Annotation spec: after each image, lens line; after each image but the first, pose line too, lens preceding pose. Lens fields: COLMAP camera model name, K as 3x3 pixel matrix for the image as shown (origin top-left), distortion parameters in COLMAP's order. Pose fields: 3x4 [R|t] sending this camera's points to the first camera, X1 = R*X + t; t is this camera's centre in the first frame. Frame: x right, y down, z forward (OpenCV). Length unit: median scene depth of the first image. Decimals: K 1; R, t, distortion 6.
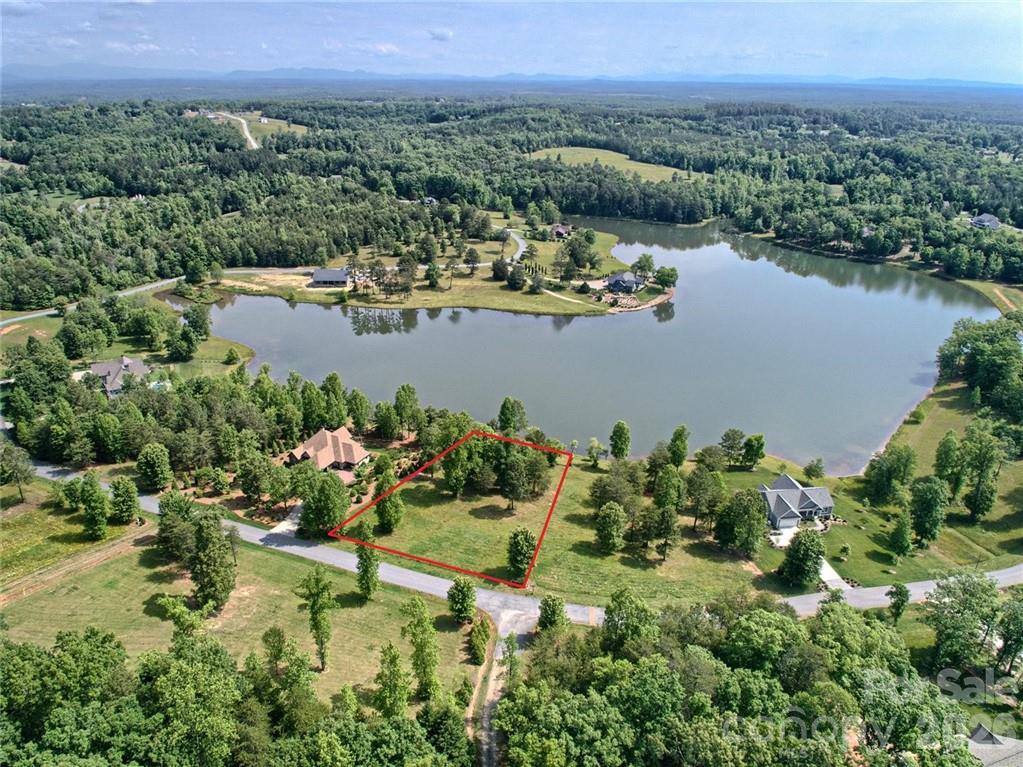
lens RADIAL K [[685.8, 0, 511.5], [0, 685.8, 383.5], [0, 0, 1]] dist [0.004416, -0.028162]
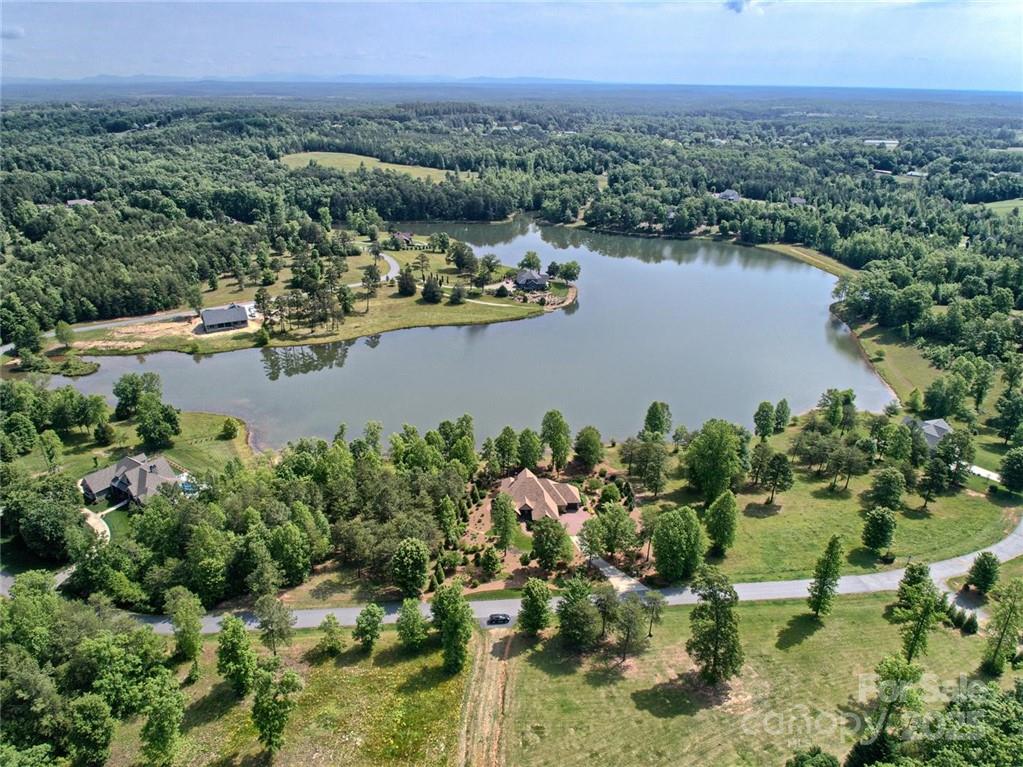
lens RADIAL K [[685.8, 0, 511.5], [0, 685.8, 383.5], [0, 0, 1]] dist [0.004416, -0.028162]
pose [[0.886971, -0.187098, 0.422229, -0.302108], [0.187342, 0.981424, 0.041342, -0.042570], [-0.422121, 0.042432, 0.905546, 0.089264]]
